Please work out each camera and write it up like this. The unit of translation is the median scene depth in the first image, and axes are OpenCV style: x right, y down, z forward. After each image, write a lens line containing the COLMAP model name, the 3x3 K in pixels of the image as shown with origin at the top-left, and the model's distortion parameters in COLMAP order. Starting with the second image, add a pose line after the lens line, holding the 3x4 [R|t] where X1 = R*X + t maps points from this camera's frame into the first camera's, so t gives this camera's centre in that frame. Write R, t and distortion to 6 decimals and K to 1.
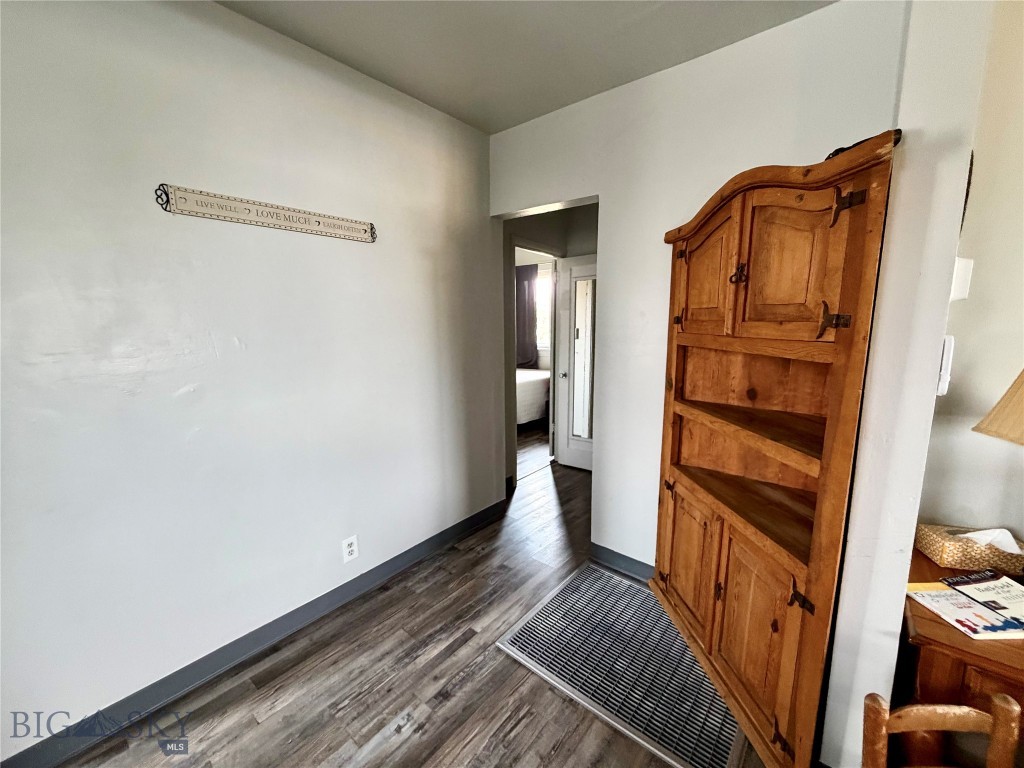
lens RADIAL K [[407.2, 0, 509.5], [0, 407.2, 384.5], [0, 0, 1]] dist [0.001380, -0.000194]
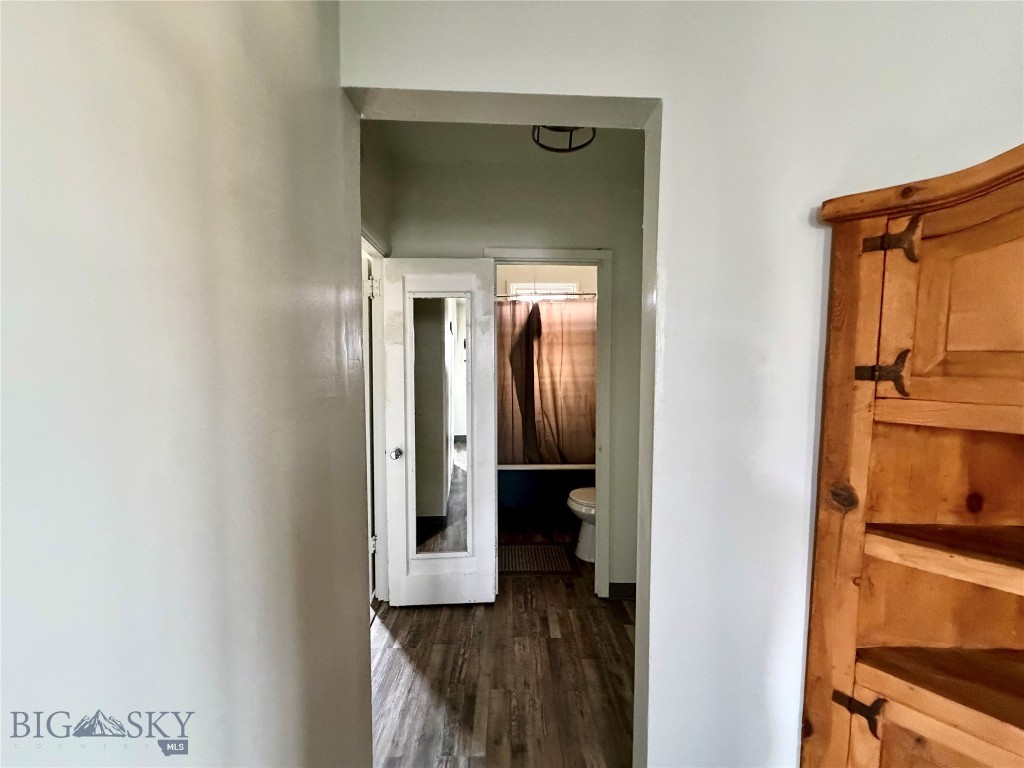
lens RADIAL K [[407.2, 0, 509.5], [0, 407.2, 384.5], [0, 0, 1]] dist [0.001380, -0.000194]
pose [[0.760252, -0.027189, 0.649059, -0.242904], [0.085404, 0.994635, -0.058370, -0.147800], [-0.643990, 0.099808, 0.758495, 0.876841]]
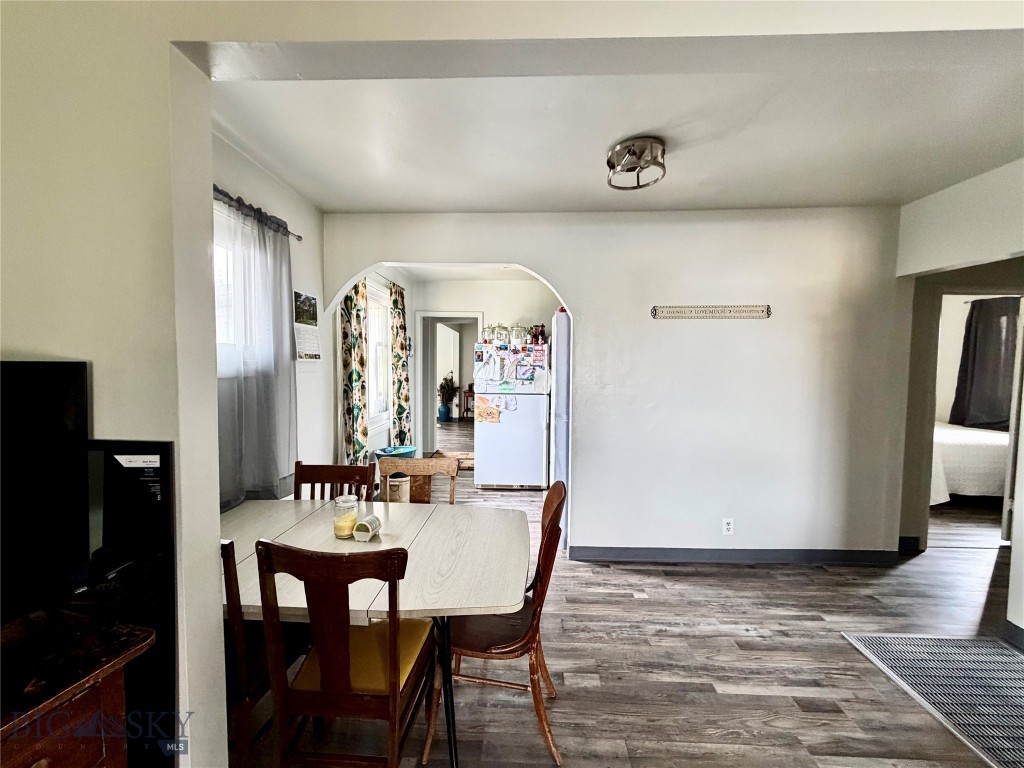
lens RADIAL K [[407.2, 0, 509.5], [0, 407.2, 384.5], [0, 0, 1]] dist [0.001380, -0.000194]
pose [[0.611360, 0.051673, -0.789664, 0.266362], [-0.129202, 0.990994, -0.035181, 0.055728], [0.780734, 0.123534, 0.612531, -0.590945]]
